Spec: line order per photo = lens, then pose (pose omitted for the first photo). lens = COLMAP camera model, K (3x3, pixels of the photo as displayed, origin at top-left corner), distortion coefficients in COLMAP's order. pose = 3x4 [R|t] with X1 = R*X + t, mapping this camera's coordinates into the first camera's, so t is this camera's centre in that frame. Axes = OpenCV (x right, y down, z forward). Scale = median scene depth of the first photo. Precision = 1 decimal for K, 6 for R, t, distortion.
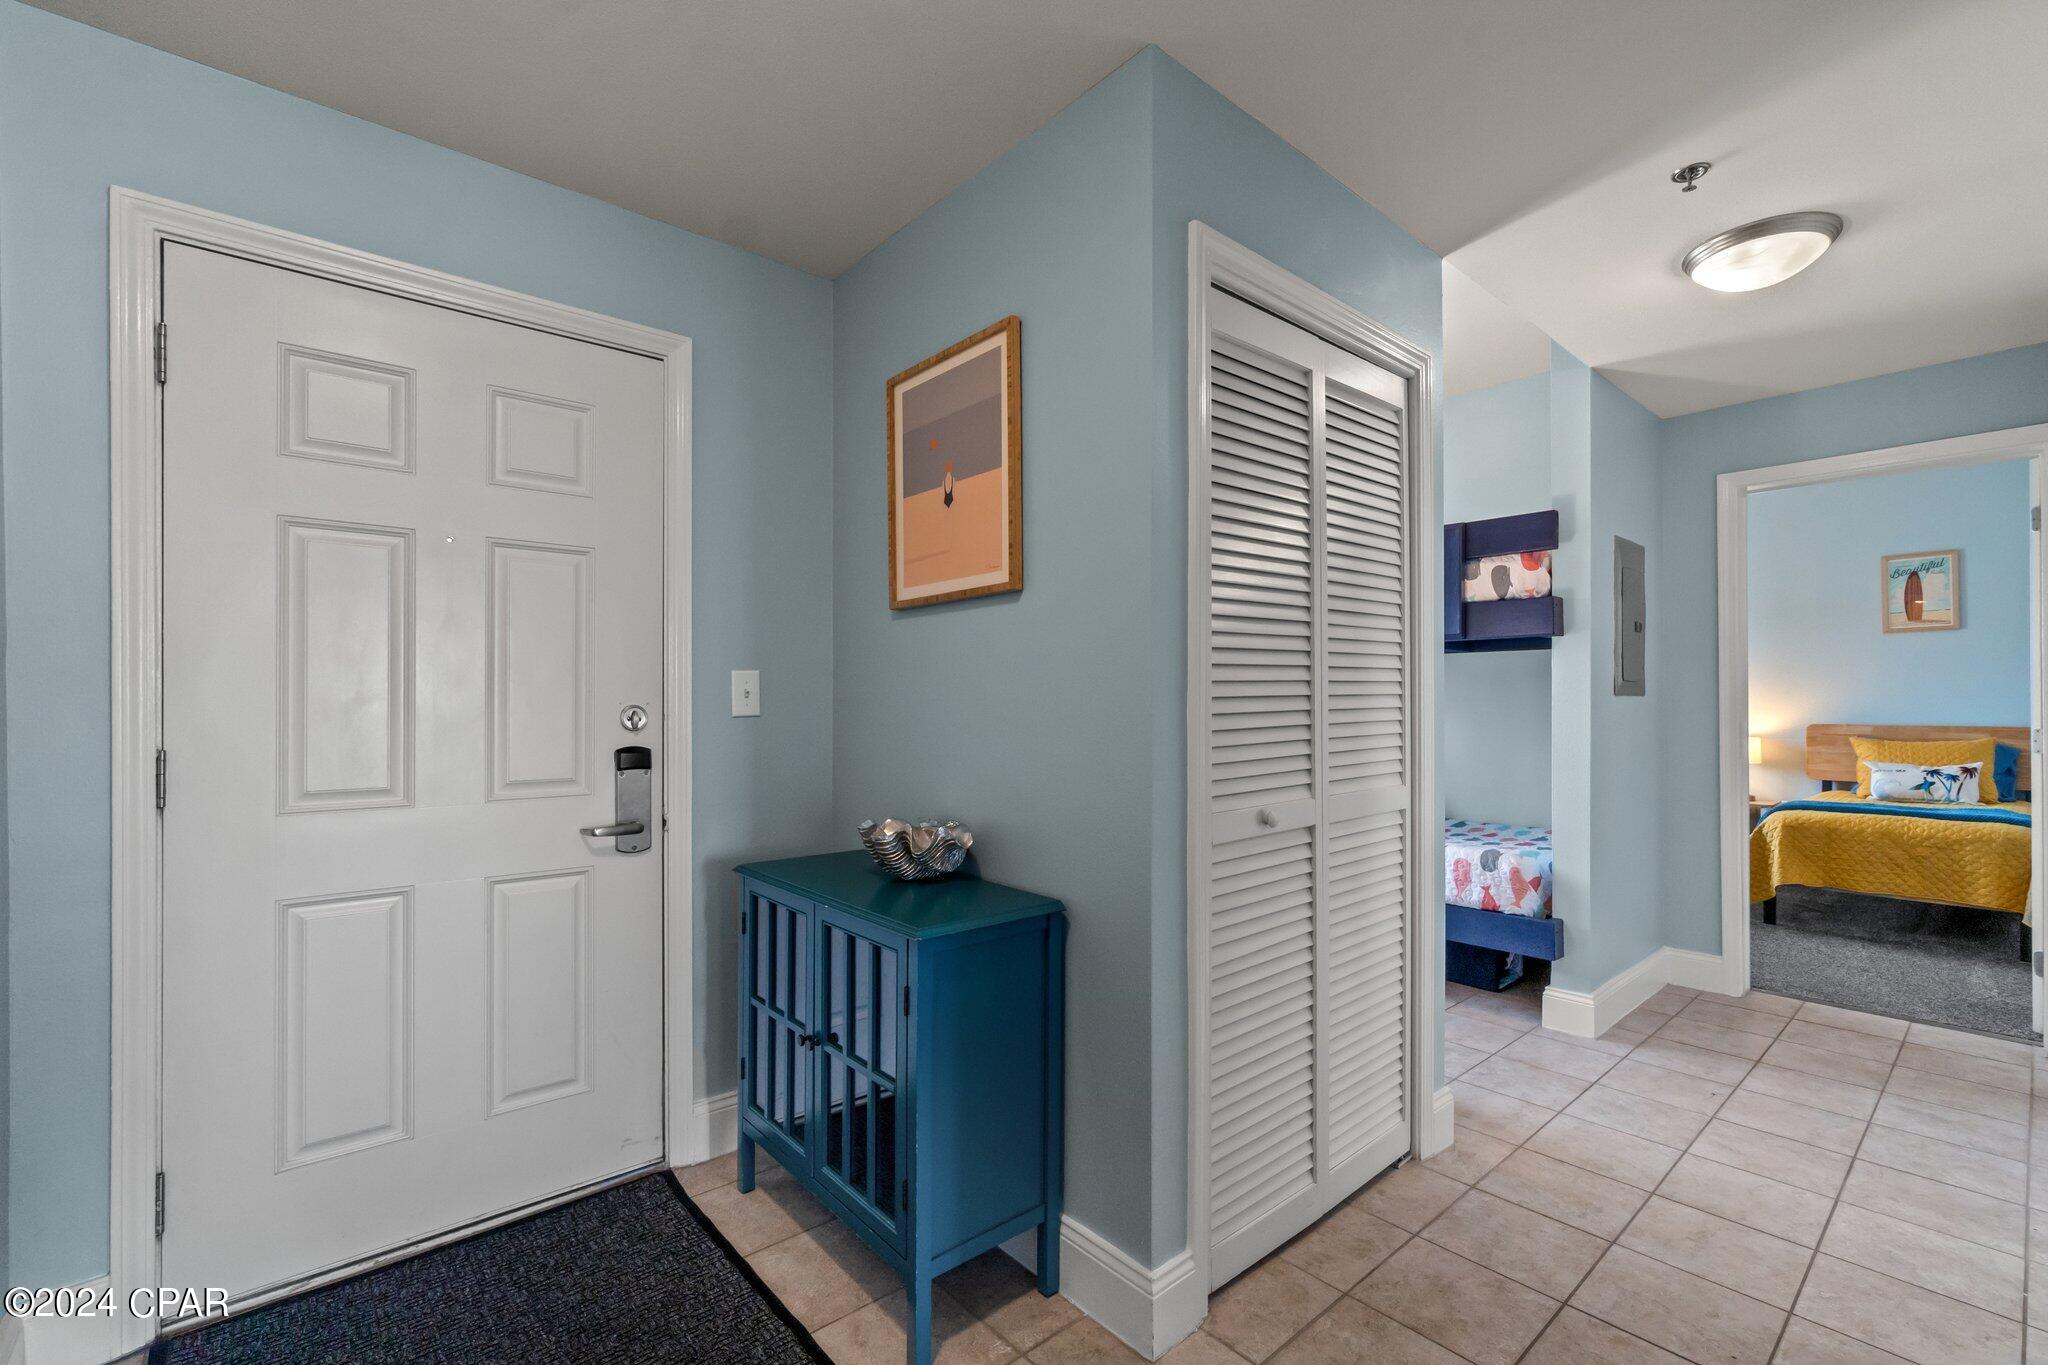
lens RADIAL K [[881.5, 0, 1022.0], [0, 881.5, 700.1], [0, 0, 1]] dist [-0.006585, 0.001752]
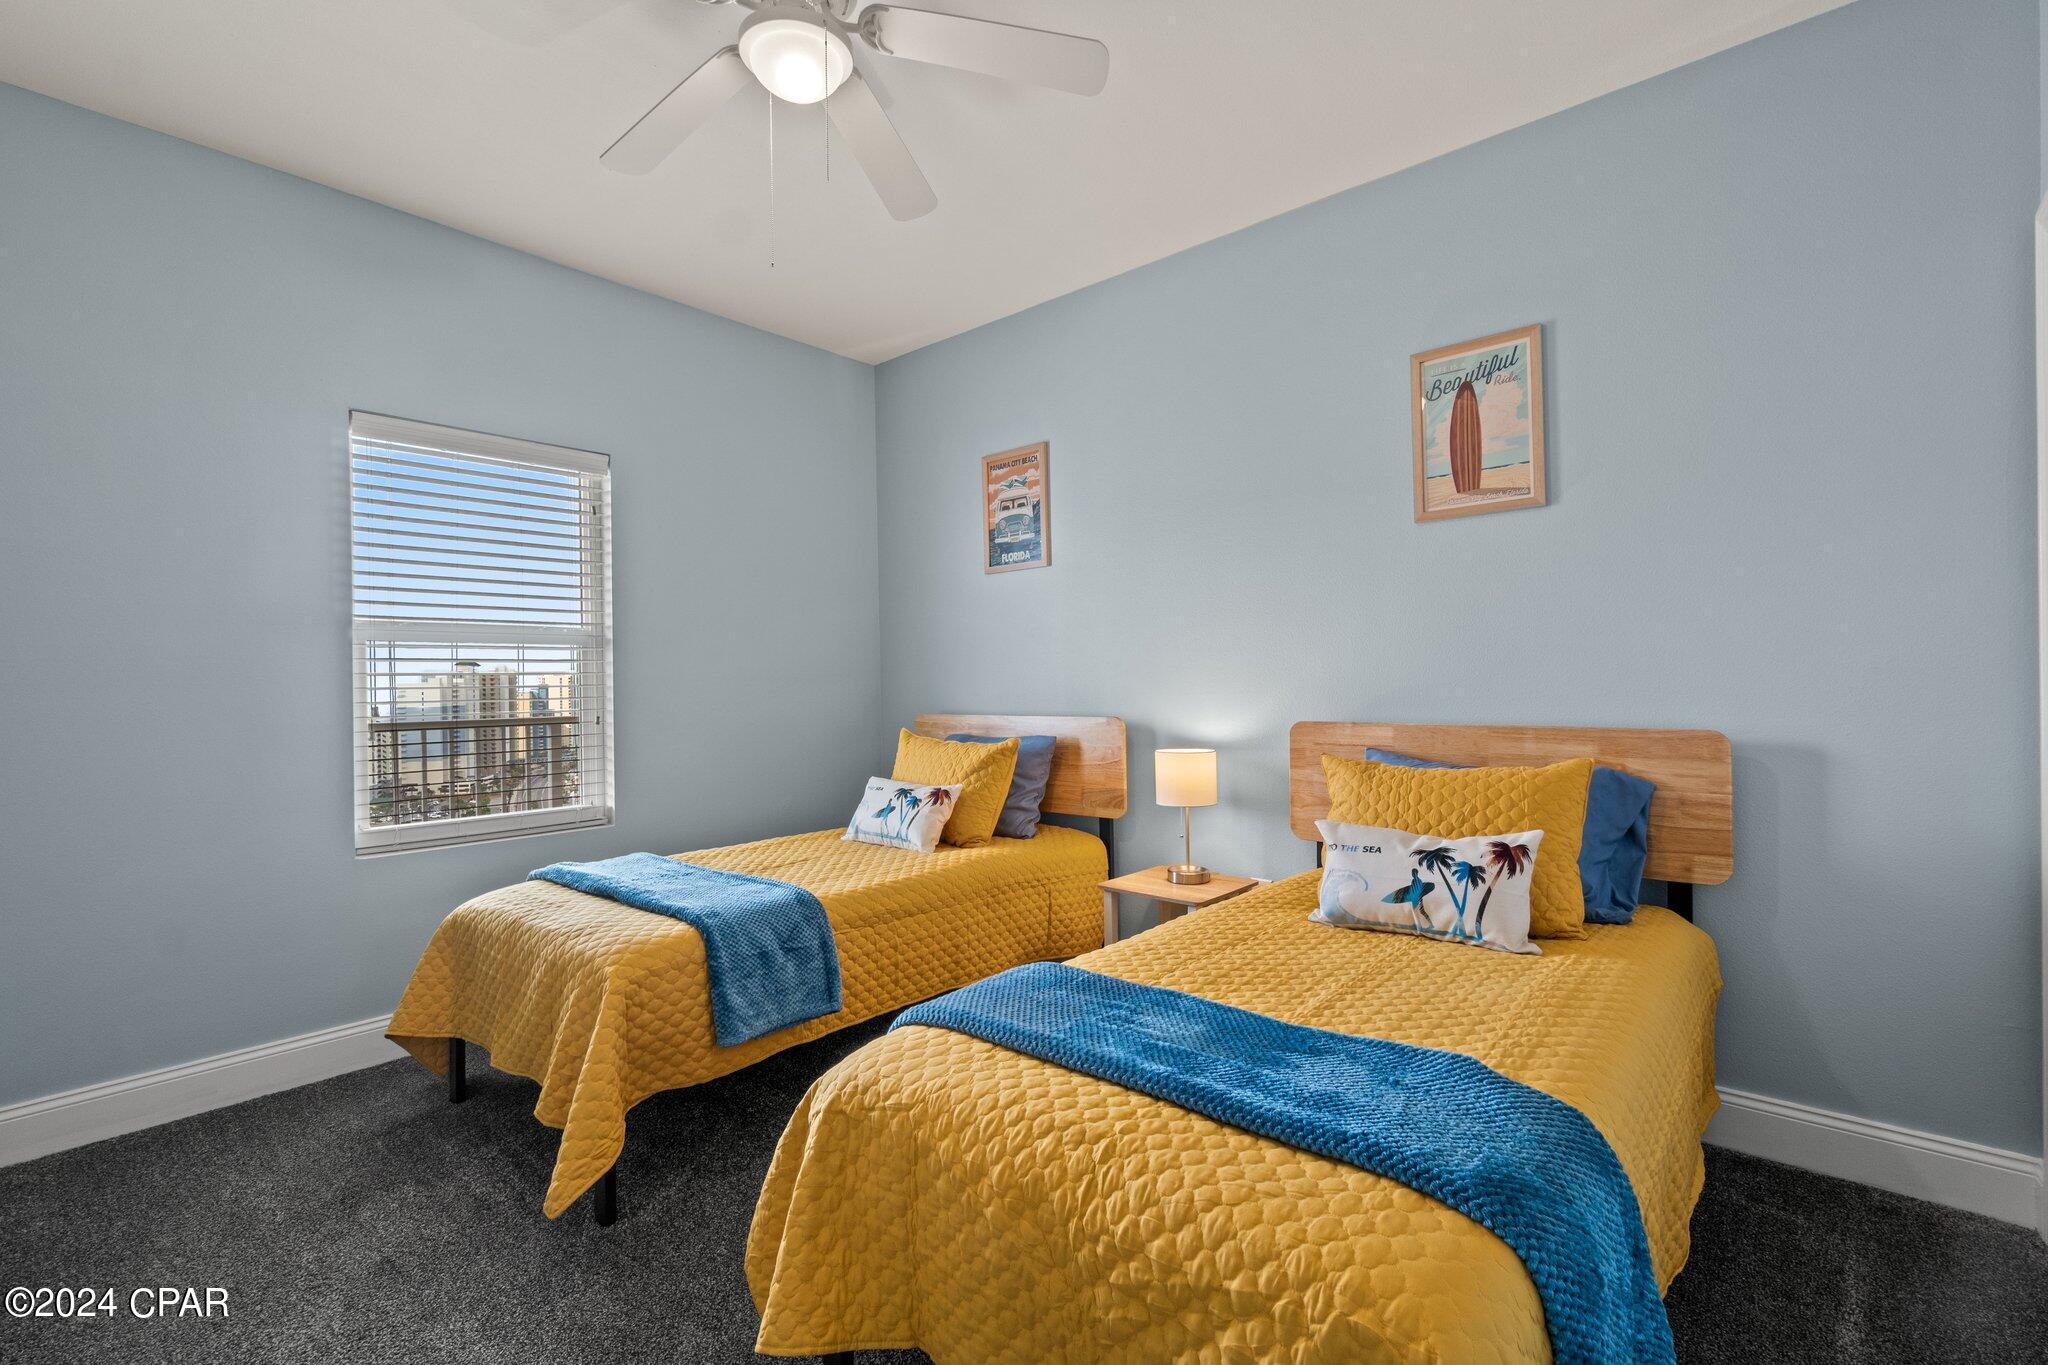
lens RADIAL K [[881.5, 0, 1027.2], [0, 881.5, 683.4], [0, 0, 1]] dist [-0.006585, 0.001752]
pose [[0.991339, -0.010691, 0.130889, 0.783939], [0.010390, 0.999942, 0.002982, 0.004828], [-0.130913, -0.001596, 0.991393, 0.621532]]
